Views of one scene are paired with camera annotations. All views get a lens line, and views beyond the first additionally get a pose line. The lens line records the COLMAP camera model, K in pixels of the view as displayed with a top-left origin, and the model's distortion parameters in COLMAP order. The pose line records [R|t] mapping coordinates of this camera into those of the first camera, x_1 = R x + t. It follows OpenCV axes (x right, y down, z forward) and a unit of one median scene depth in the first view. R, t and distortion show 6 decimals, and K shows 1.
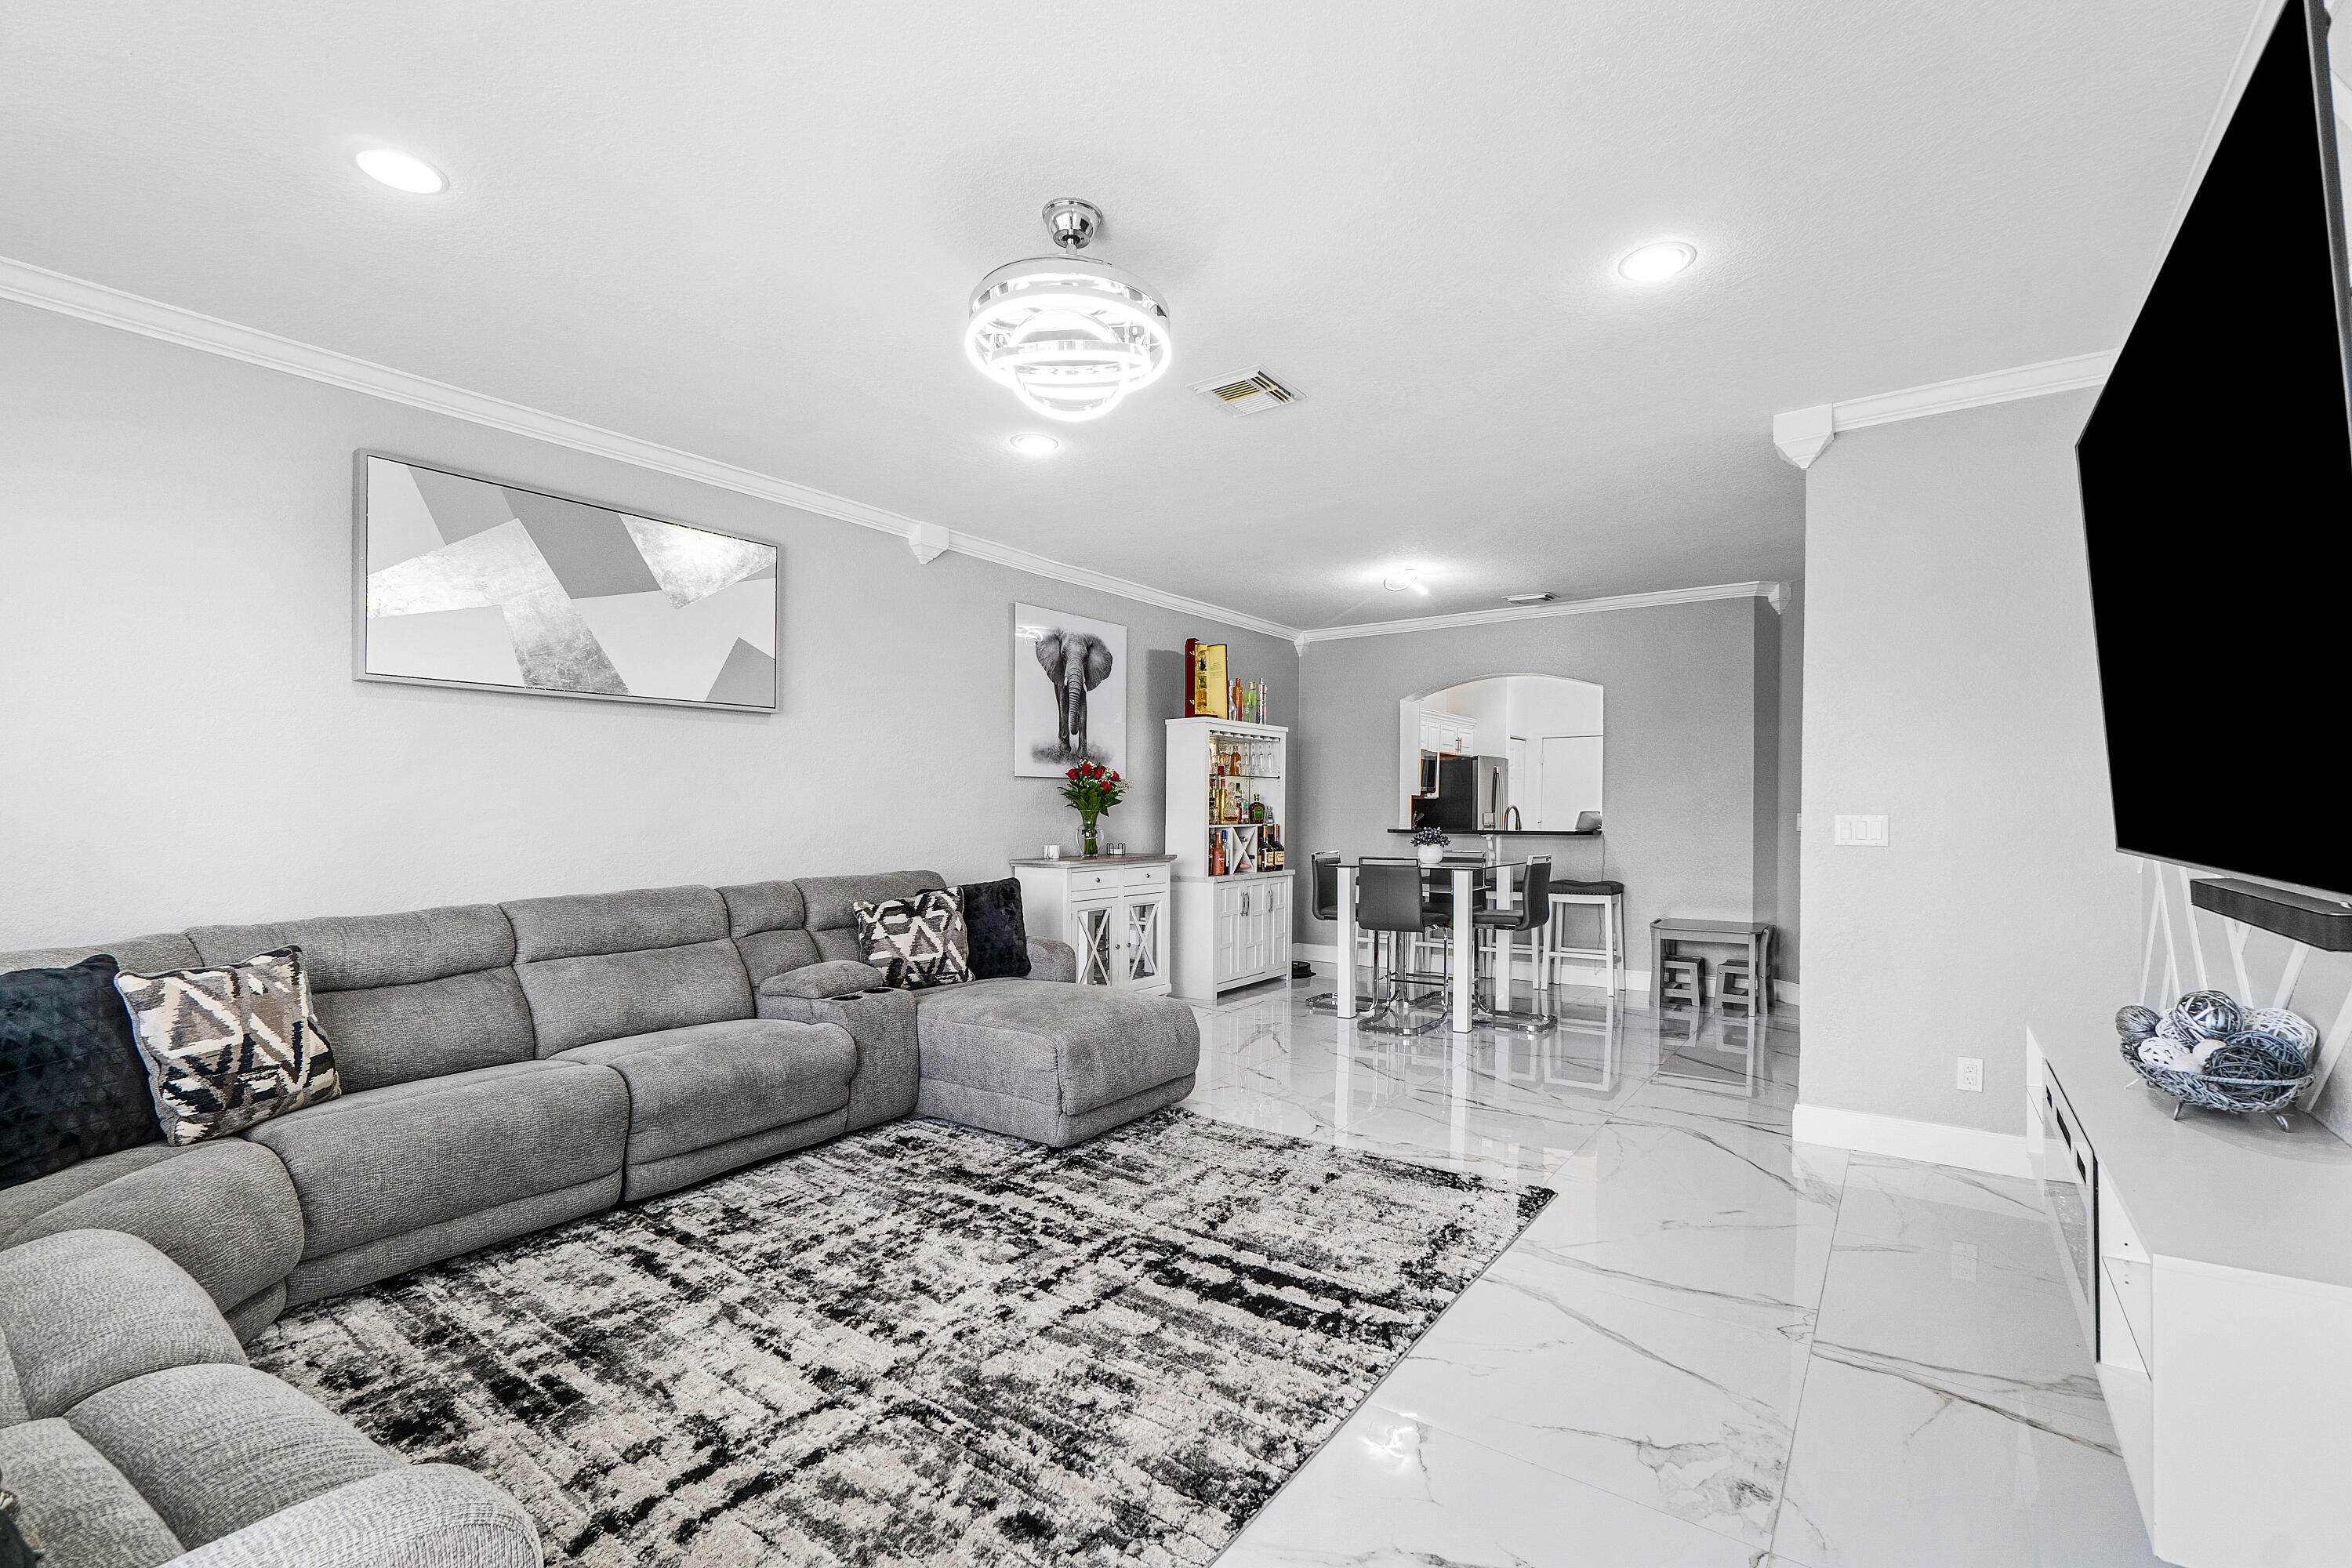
lens RADIAL K [[1034.1, 0, 1178.7], [0, 1034.1, 816.8], [0, 0, 1]] dist [-0.000857, -0.000067]
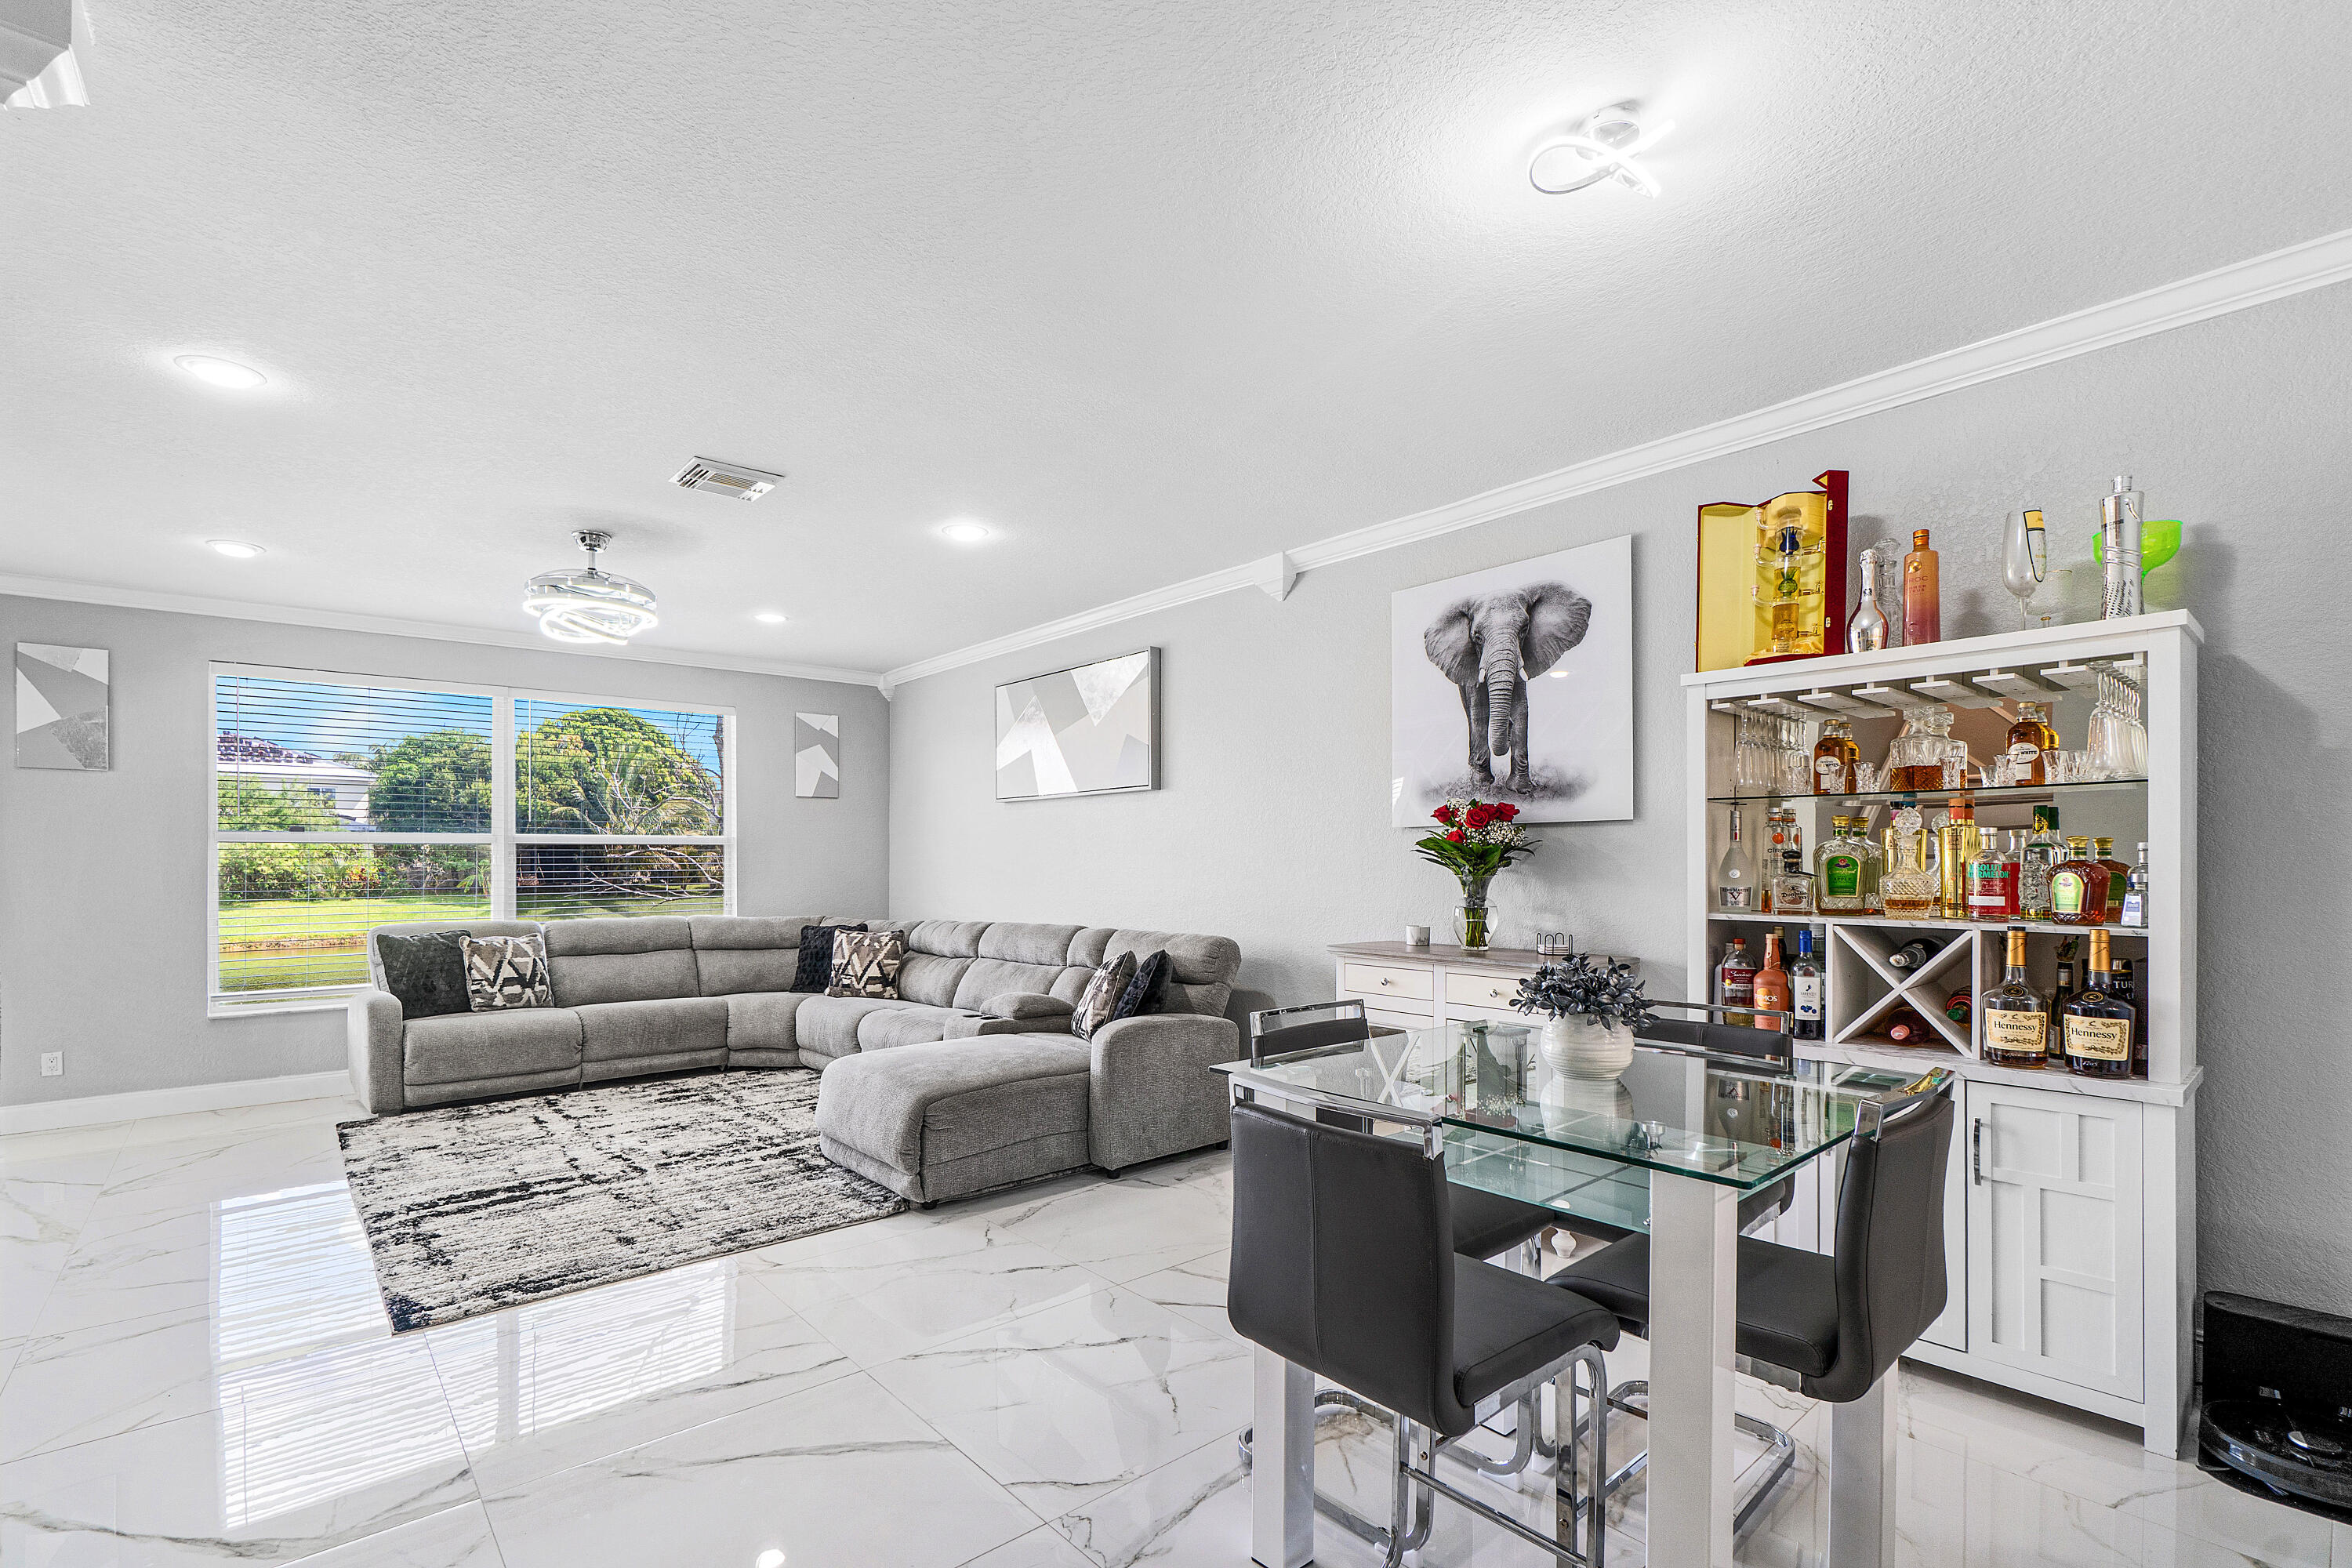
lens RADIAL K [[1044.5, 0, 1194.9], [0, 1044.5, 845.2], [0, 0, 1]] dist [-0.000255, -0.000001]
pose [[-0.213864, -0.011522, -0.976795, 0.559173], [-0.004449, 0.999932, -0.010821, -0.017024], [0.976853, 0.002031, -0.213901, 0.953381]]
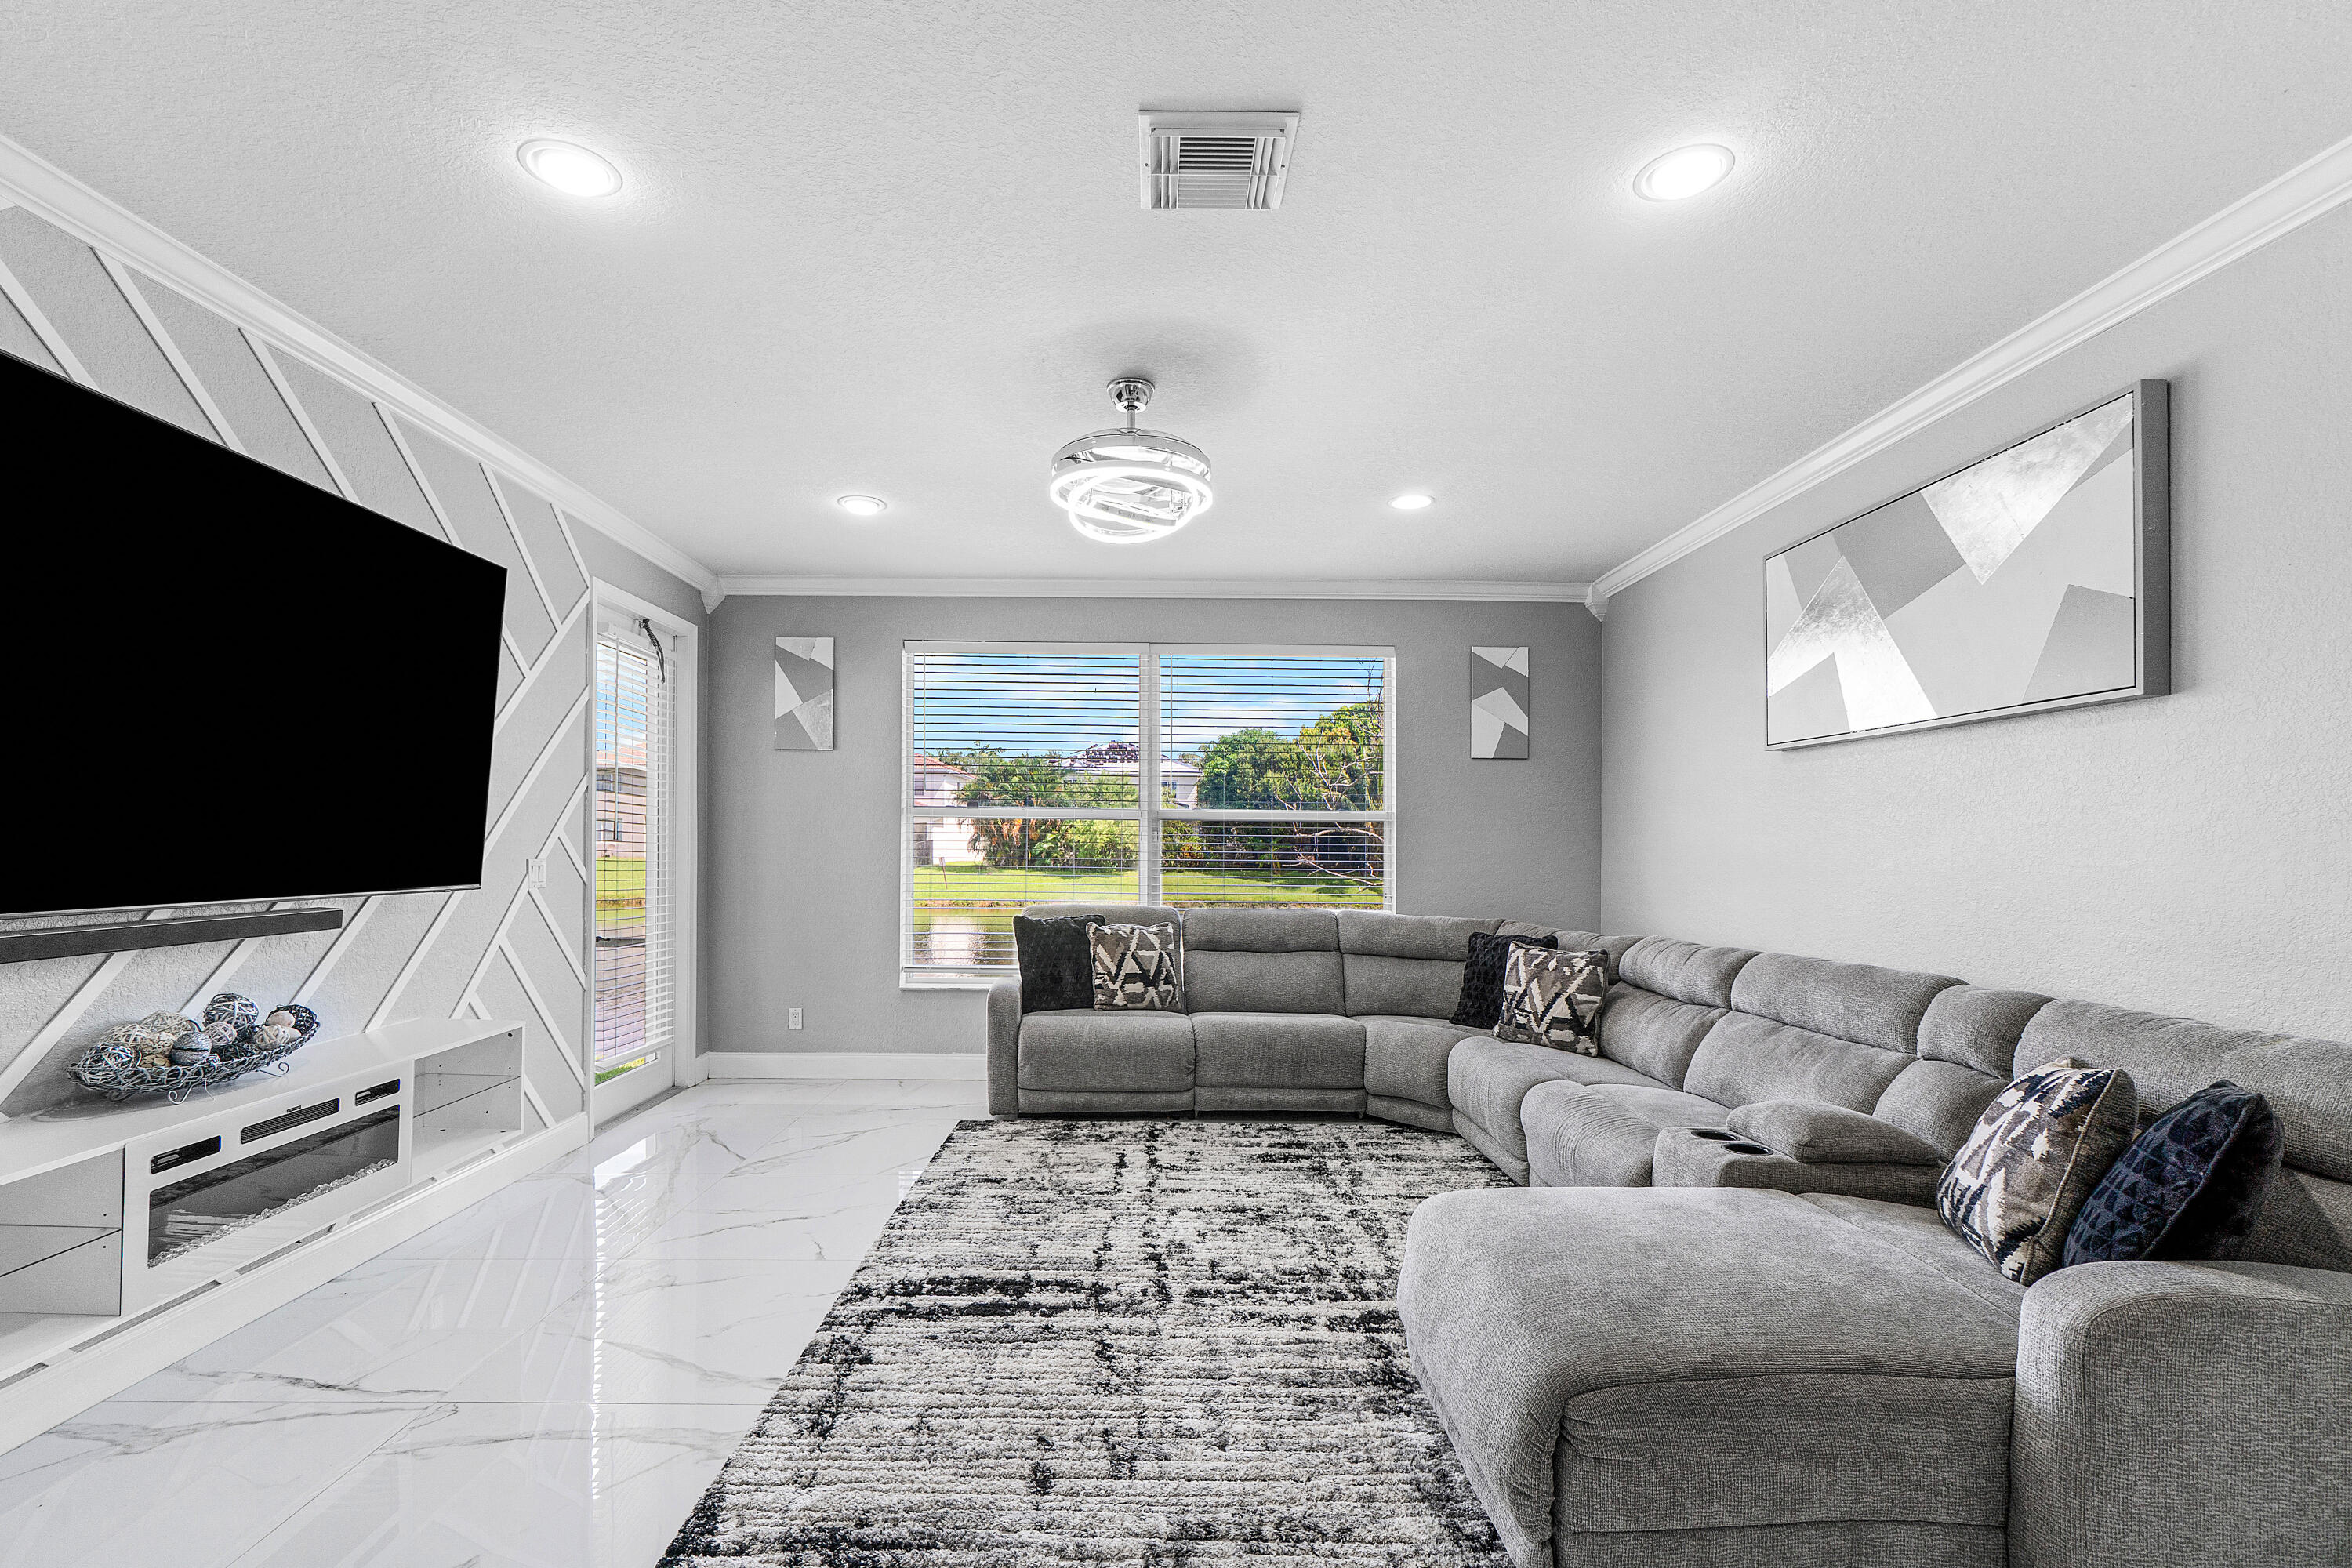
lens RADIAL K [[1056.4, 0, 1179.7], [0, 1056.4, 814.6], [0, 0, 1]] dist [-0.000163, 0.000265]
pose [[-0.796510, -0.024664, -0.604122, 0.249457], [-0.016921, 0.999686, -0.018504, -0.014111], [0.604389, -0.004516, -0.796677, 0.829942]]
